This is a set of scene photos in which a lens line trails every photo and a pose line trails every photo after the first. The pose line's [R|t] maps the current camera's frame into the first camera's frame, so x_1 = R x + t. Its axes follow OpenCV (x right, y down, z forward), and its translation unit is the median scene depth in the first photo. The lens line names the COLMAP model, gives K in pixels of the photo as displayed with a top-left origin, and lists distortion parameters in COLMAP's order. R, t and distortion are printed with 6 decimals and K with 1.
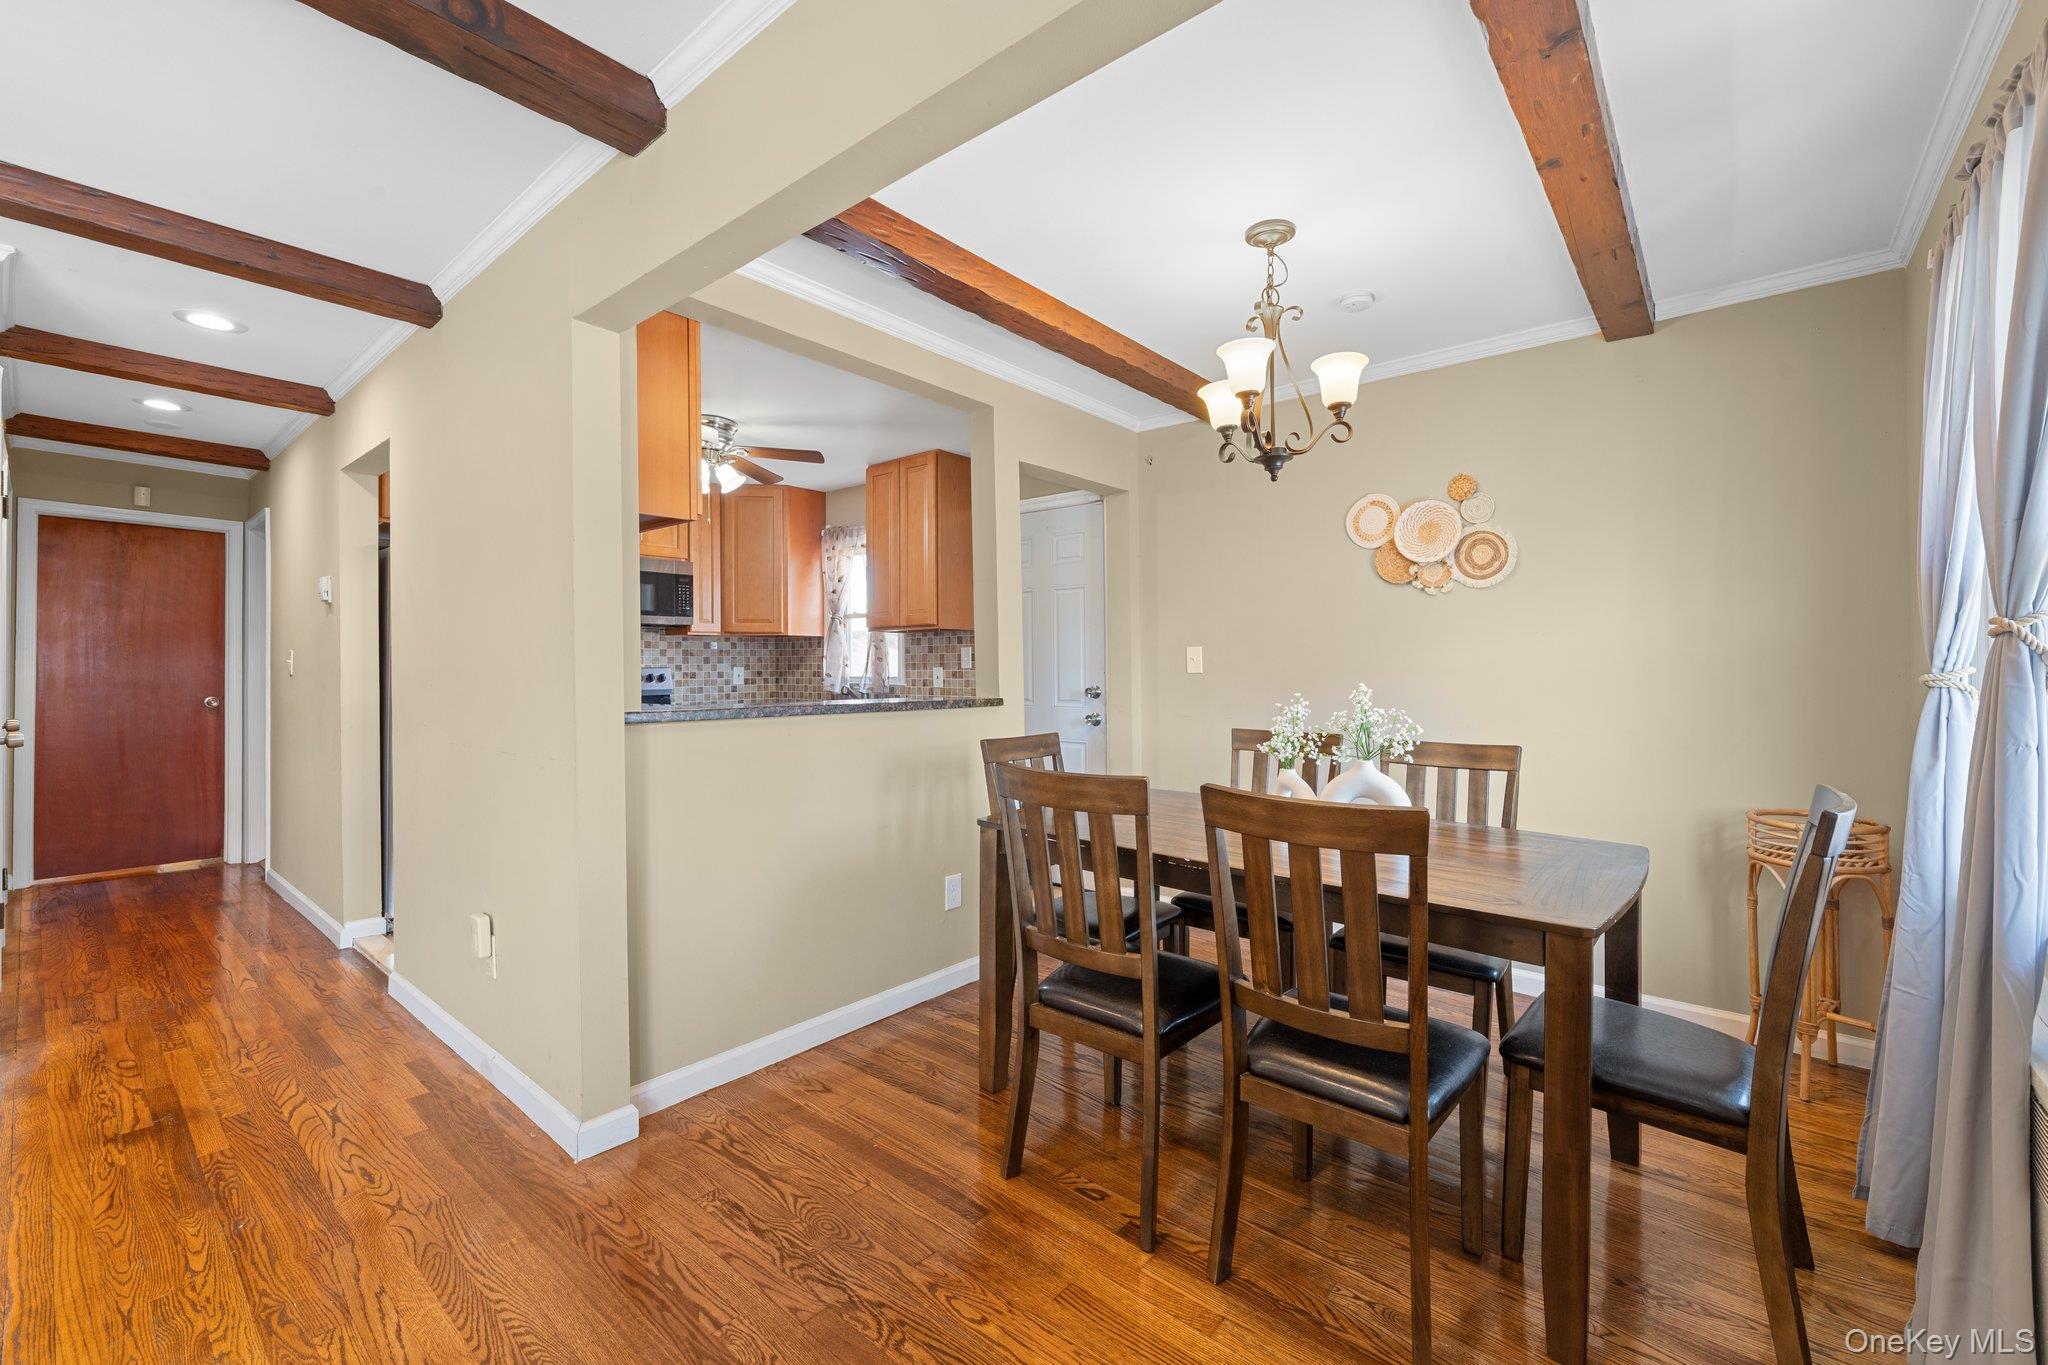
lens RADIAL K [[827.8, 0, 1035.5], [0, 827.8, 667.9], [0, 0, 1]] dist [0.000118, 0.000022]
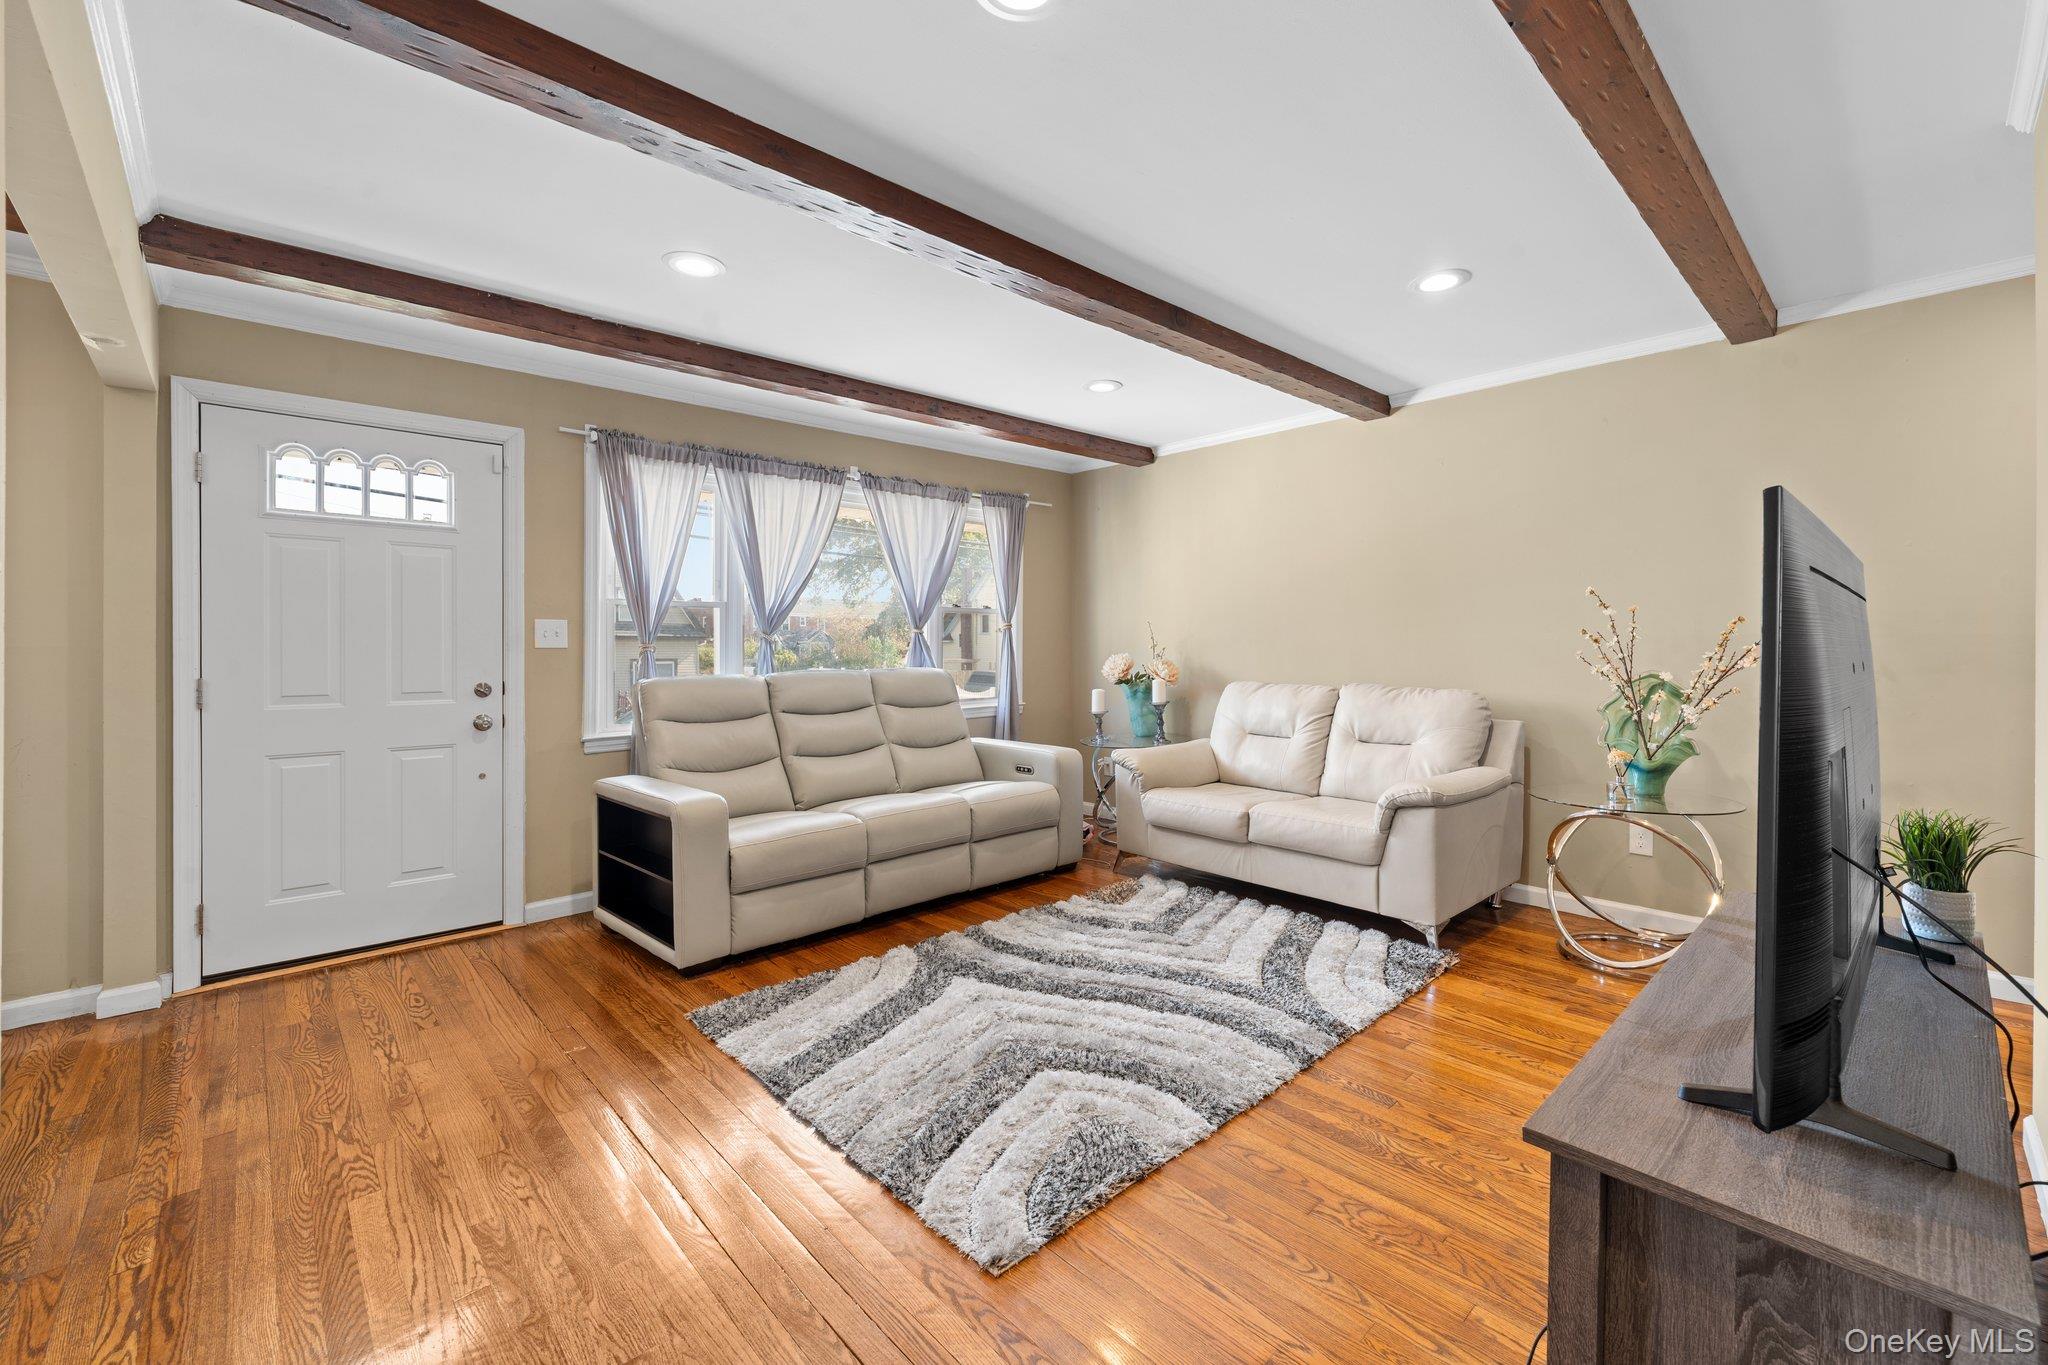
lens RADIAL K [[844.1, 0, 1029.9], [0, 844.1, 662.4], [0, 0, 1]] dist [0.002828, 0.000054]
pose [[-0.991669, 0.001353, 0.128803, -0.865179], [0.003562, 0.999850, 0.016923, 0.004796], [-0.128761, 0.017241, -0.991526, 1.003771]]
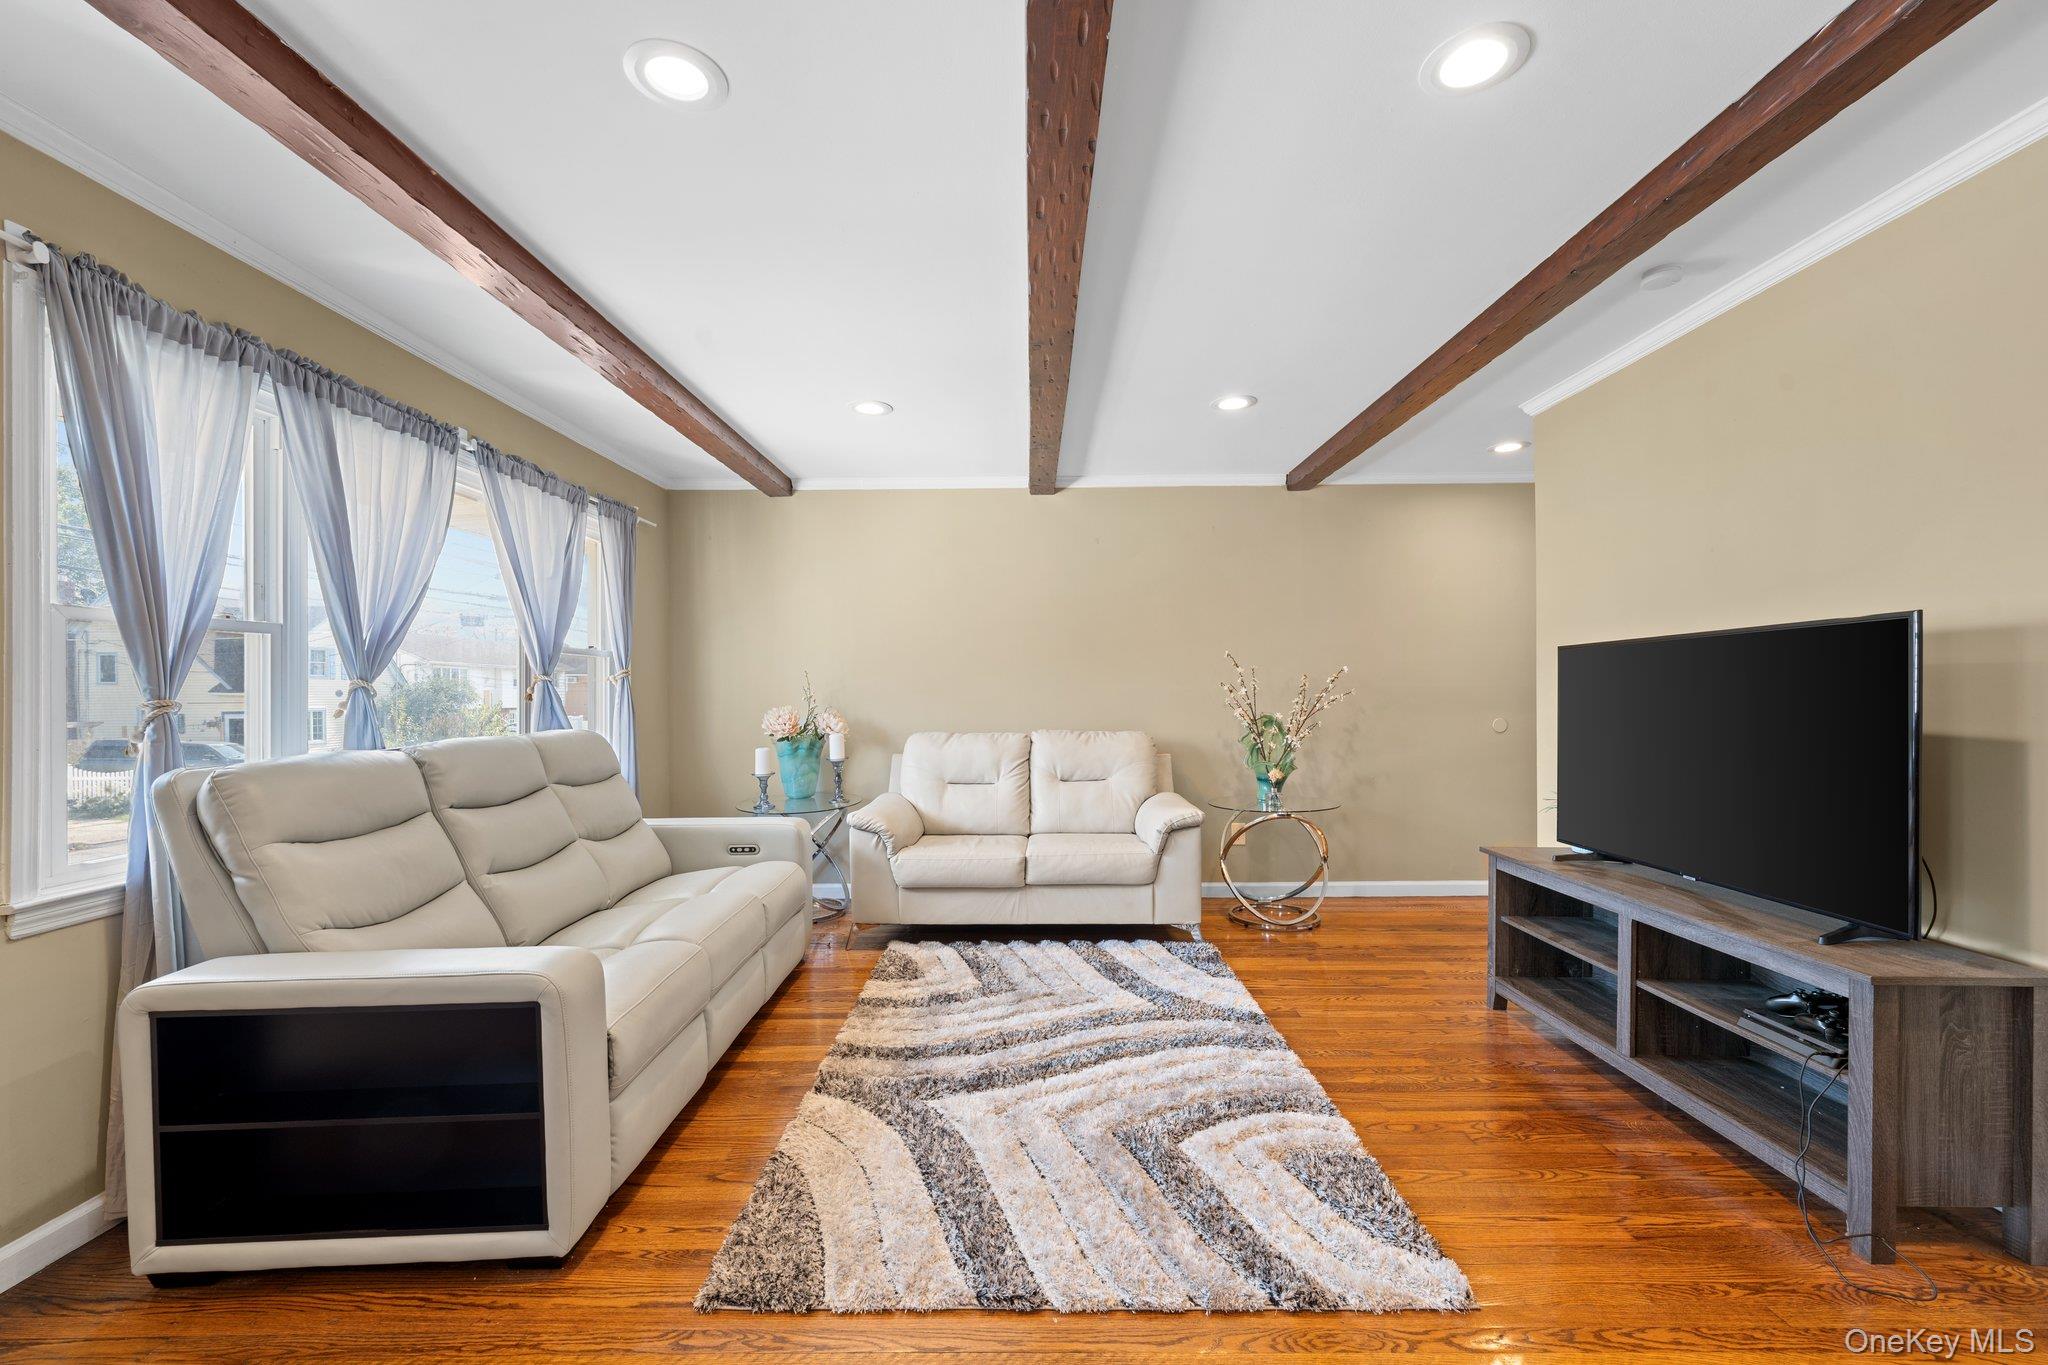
lens RADIAL K [[837.2, 0, 1024.2], [0, 837.2, 704.7], [0, 0, 1]] dist [0.000768, 0.000228]
pose [[-0.772456, 0.016012, -0.634866, -0.183001], [0.010216, 0.999866, 0.012788, -0.001039], [0.634986, 0.003393, -0.772517, 0.705668]]
